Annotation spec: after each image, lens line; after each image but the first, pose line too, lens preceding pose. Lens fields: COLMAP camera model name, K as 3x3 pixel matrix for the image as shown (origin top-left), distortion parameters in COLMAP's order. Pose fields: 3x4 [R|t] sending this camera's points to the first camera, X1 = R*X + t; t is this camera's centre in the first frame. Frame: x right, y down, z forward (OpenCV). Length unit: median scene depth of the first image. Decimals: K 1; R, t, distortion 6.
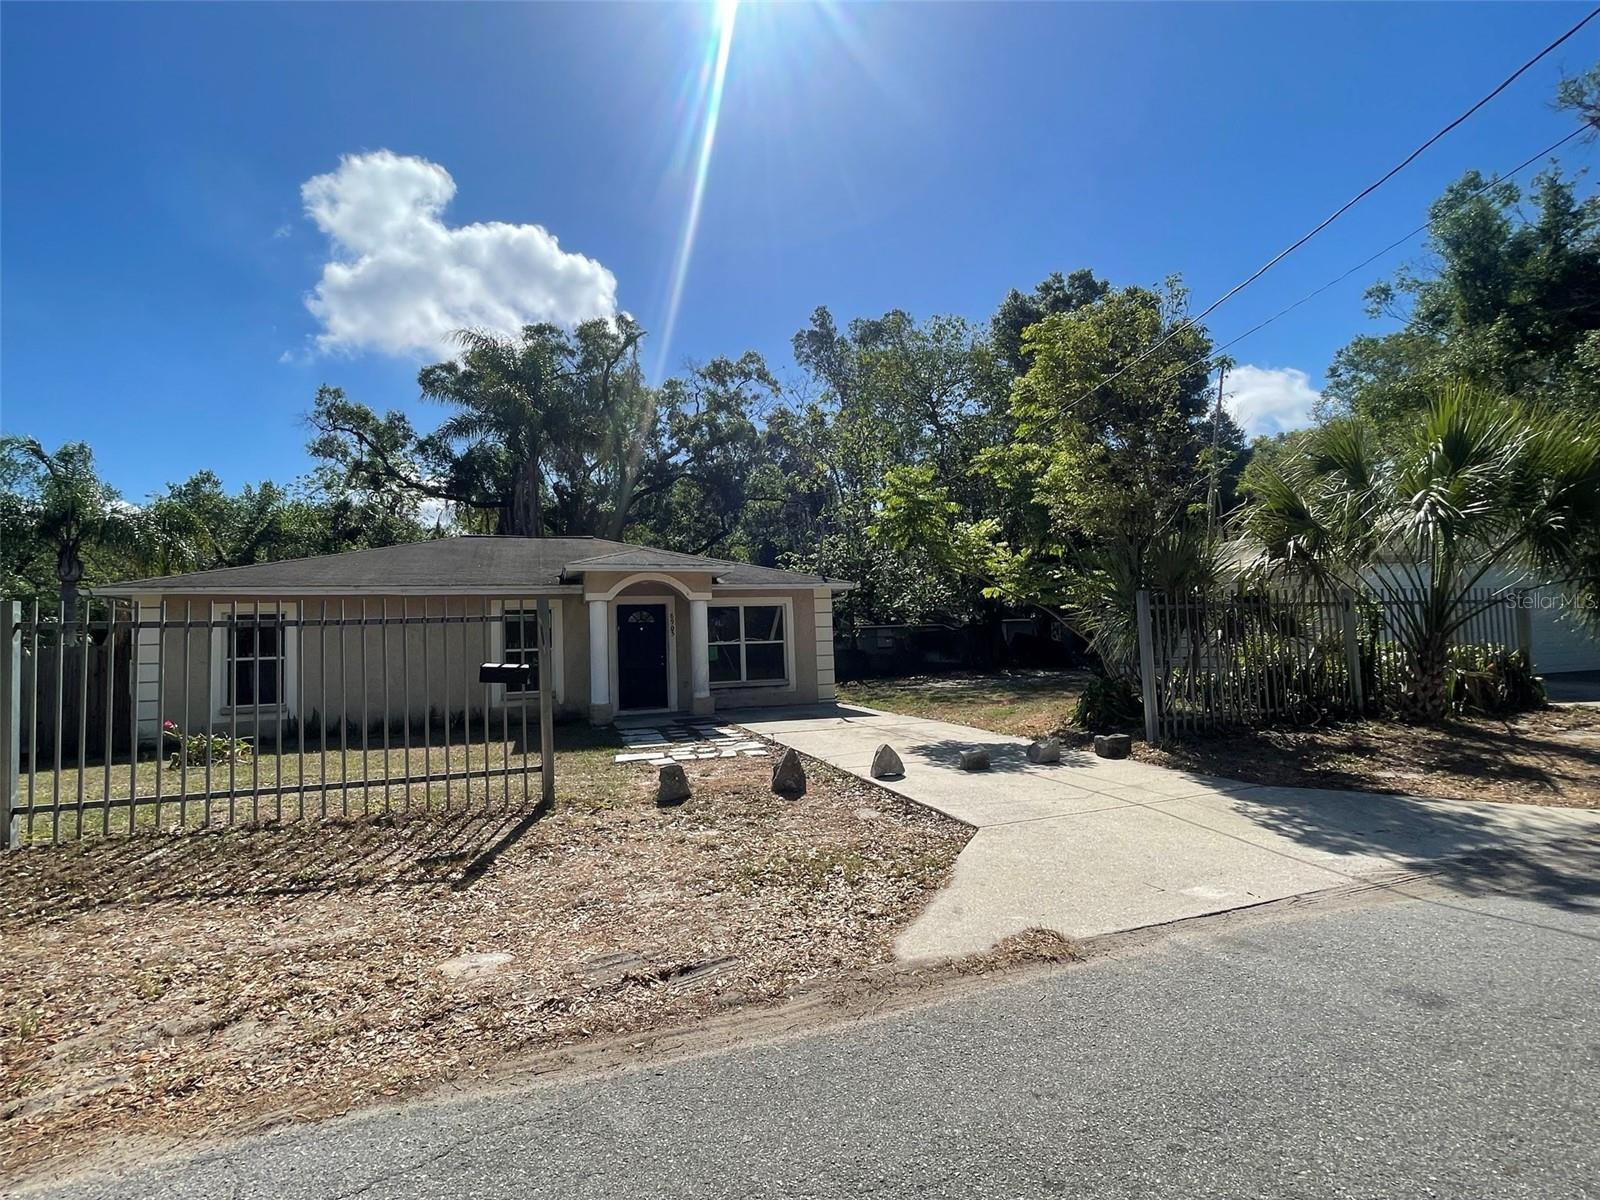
lens RADIAL K [[750.6, 0, 796.0], [0, 750.6, 606.7], [0, 0, 1]] dist [-0.003041, 0.001239]
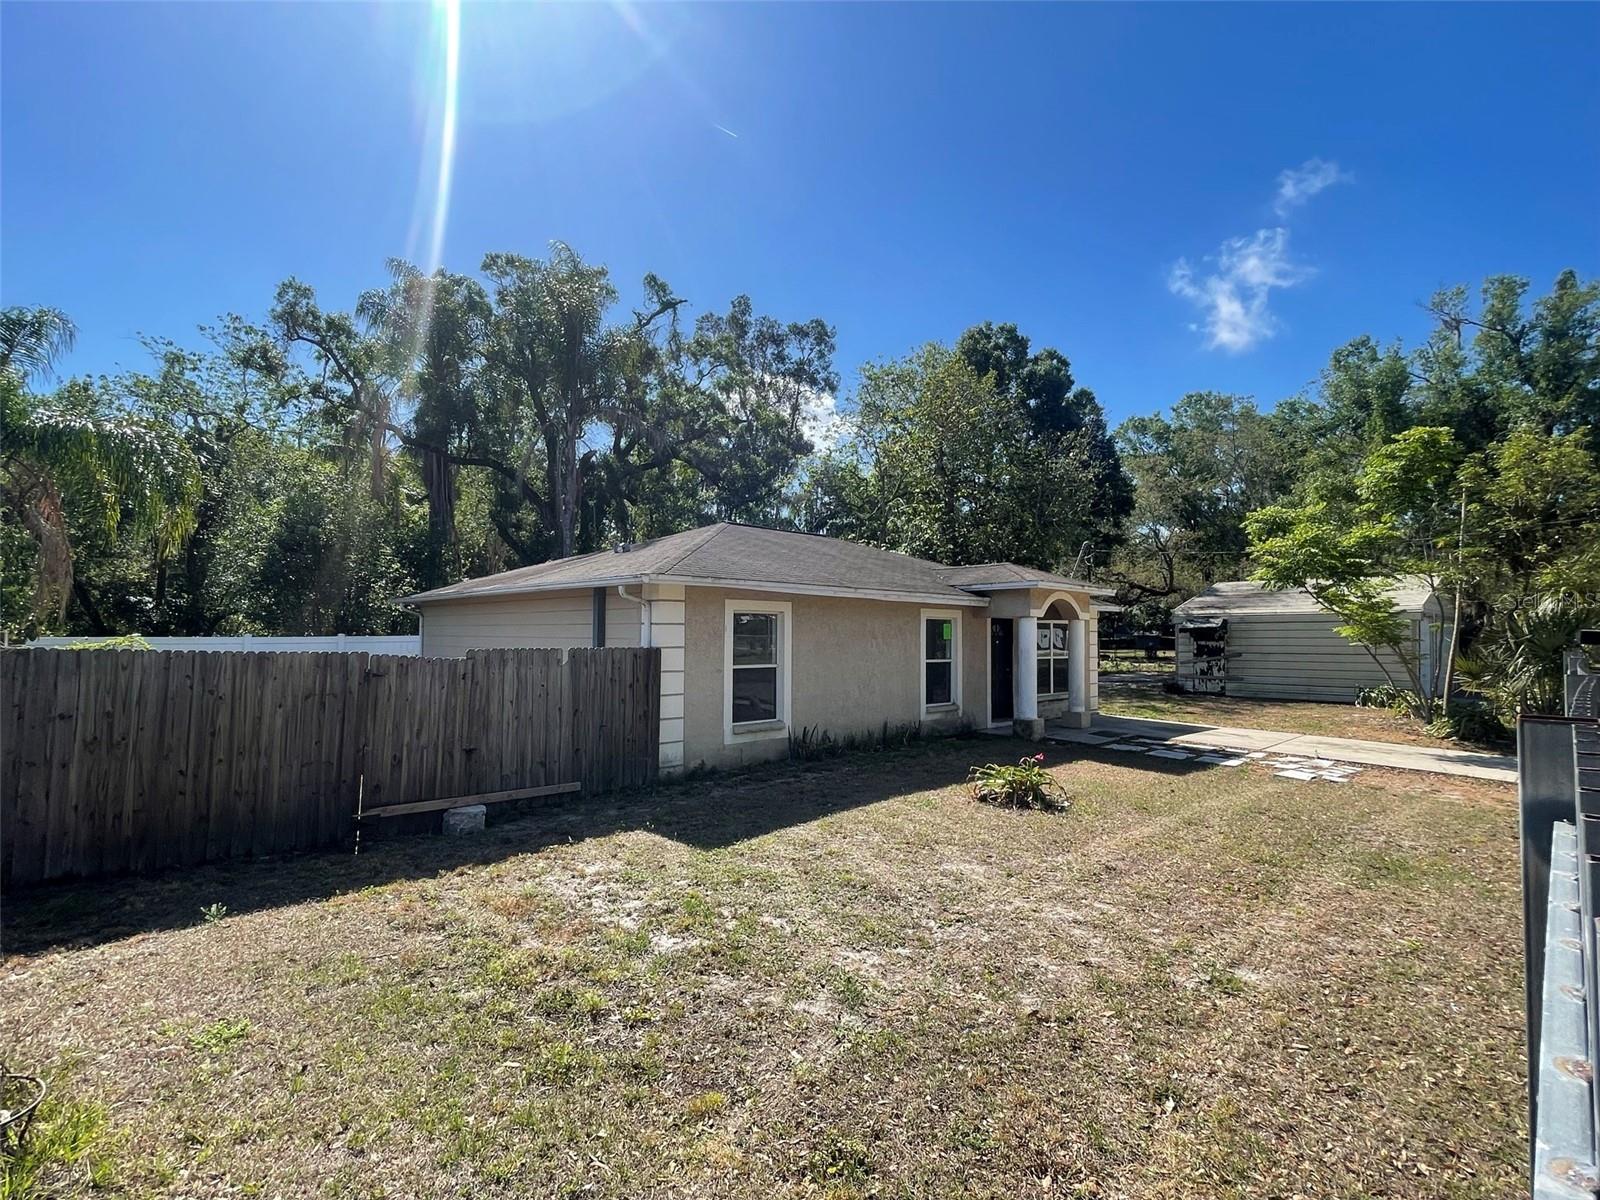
lens RADIAL K [[755.7, 0, 800.0], [0, 755.7, 600.0], [0, 0, 1]] dist [0.000906, -0.000447]
pose [[0.910754, 0.062846, 0.408140, -0.876194], [-0.065533, 0.997823, -0.007411, -0.001780], [-0.407717, -0.019997, 0.912889, 0.175263]]
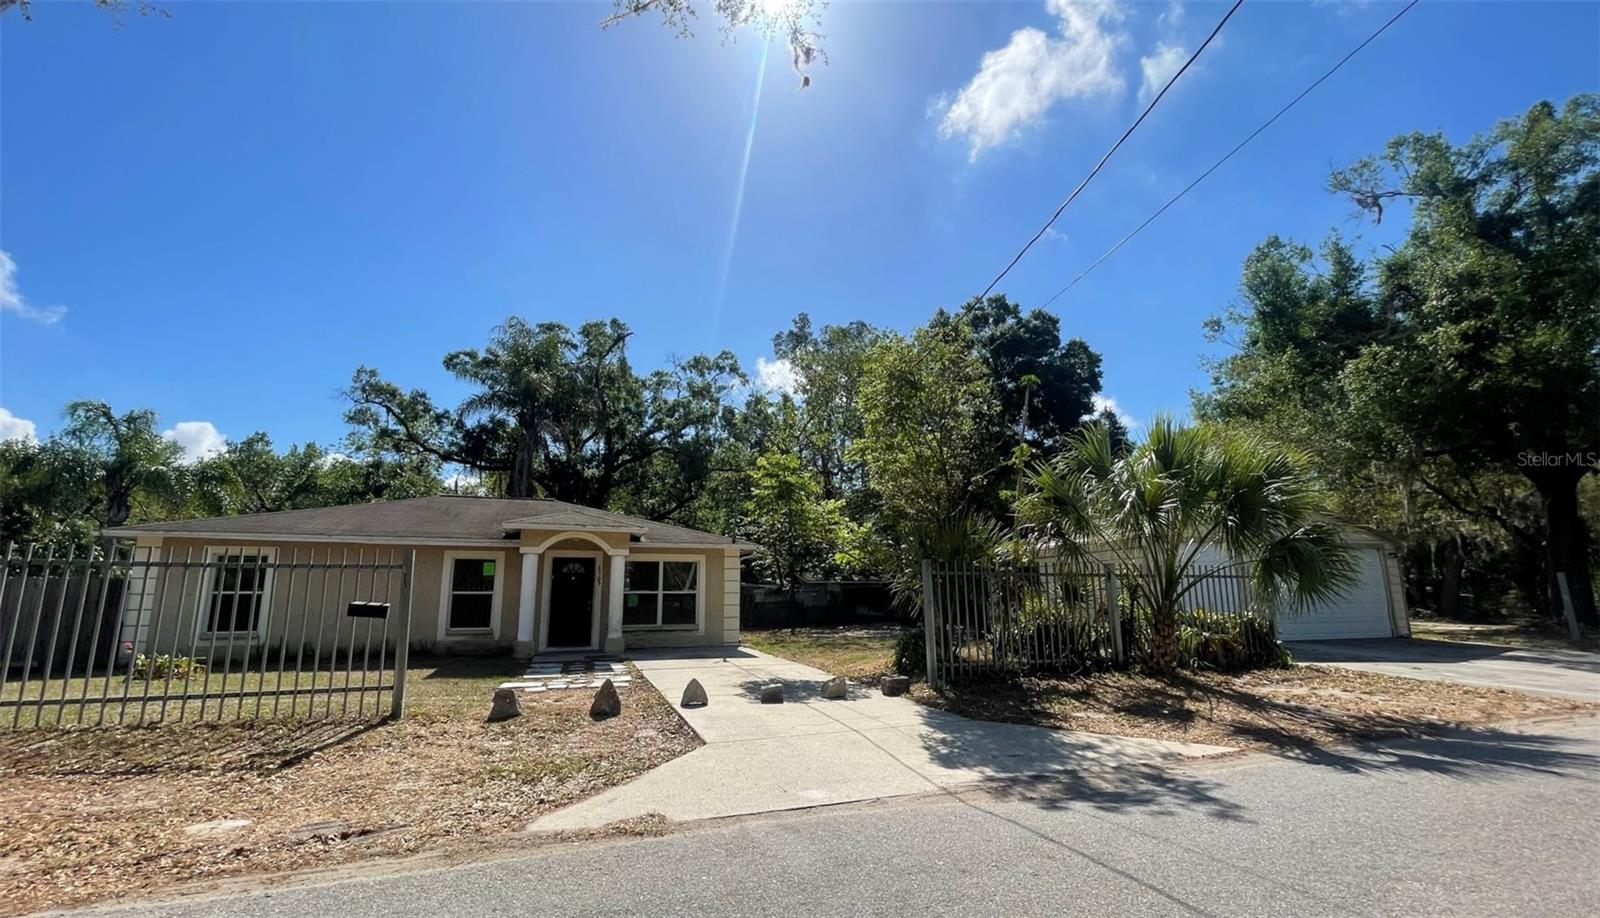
lens RADIAL K [[654.8, 0, 796.0], [0, 654.8, 479.7], [0, 0, 1]] dist [-0.000509, 0.000554]
pose [[0.999476, 0.032141, 0.003843, 0.139795], [-0.031399, 0.991495, -0.126298, -0.005240], [-0.007870, 0.126111, 0.991985, -0.059031]]
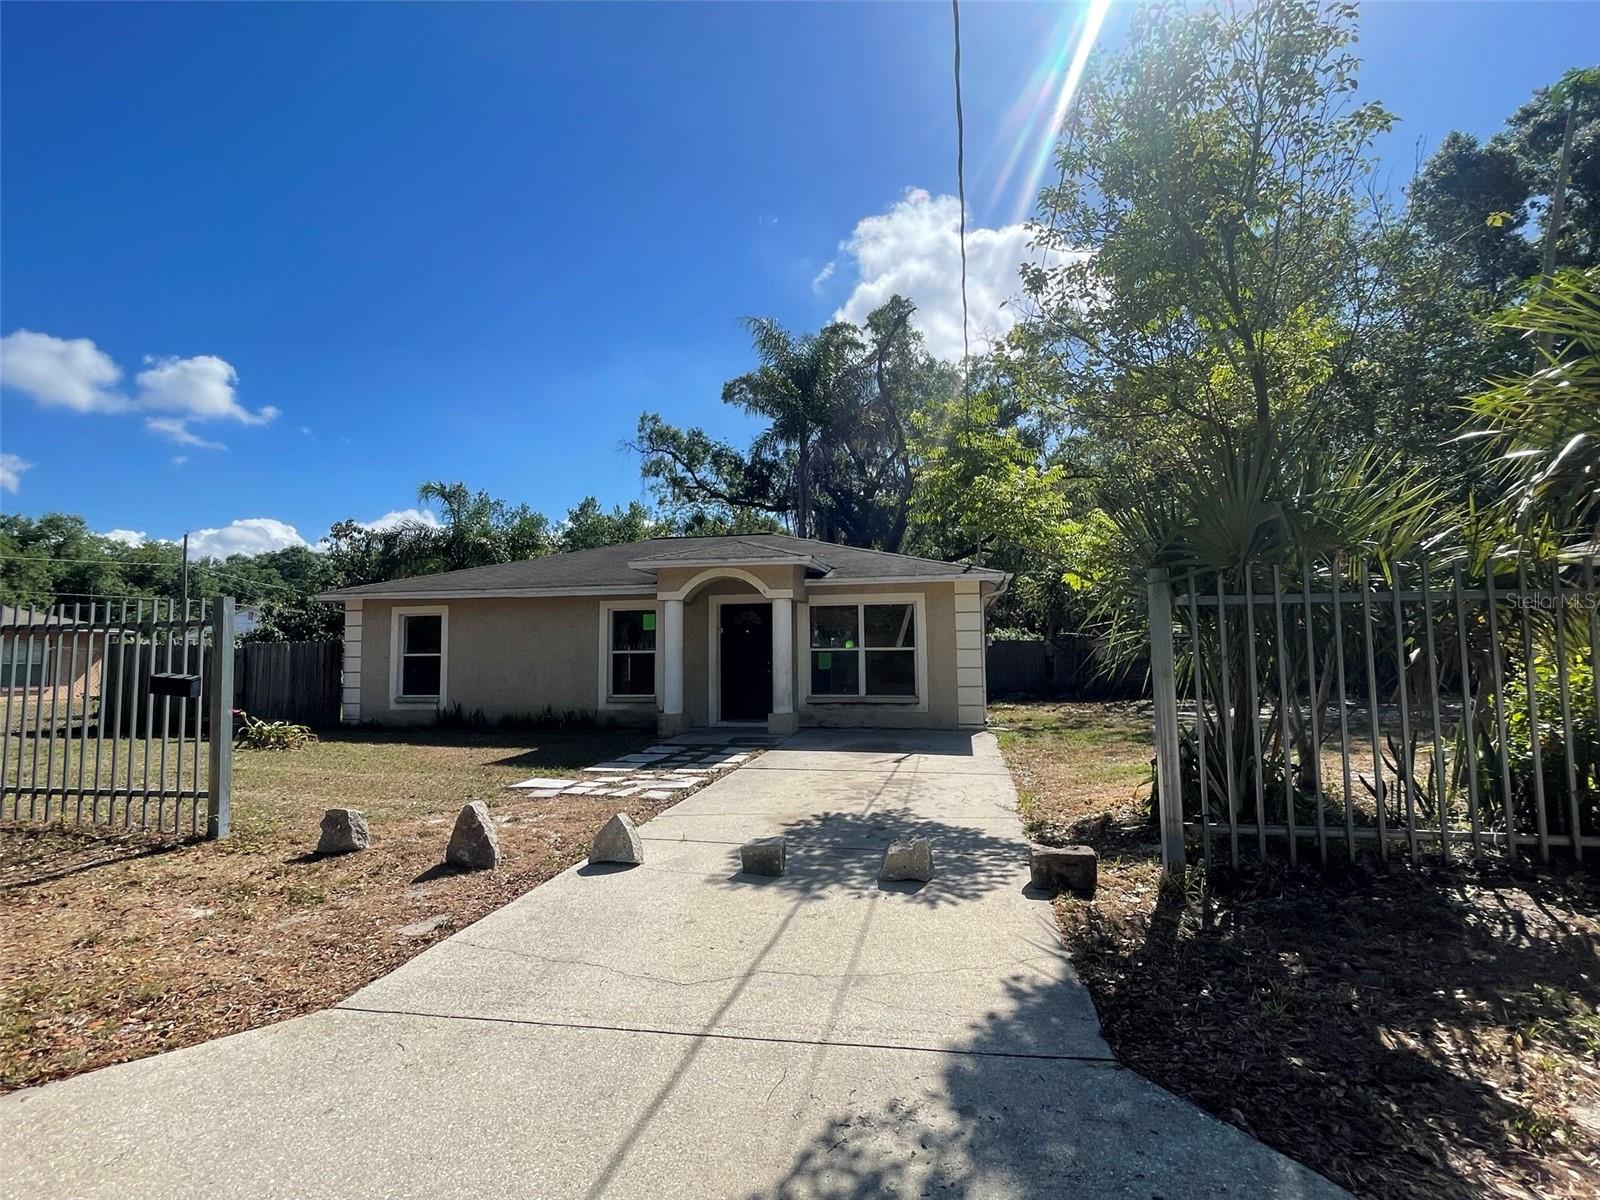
lens RADIAL K [[755.7, 0, 800.0], [0, 755.7, 600.0], [0, 0, 1]] dist [0.000906, -0.000447]
pose [[0.858185, -0.011754, -0.513206, 0.308715], [0.008273, 0.999925, -0.009066, 0.001316], [0.513274, 0.003535, 0.858218, 0.264014]]
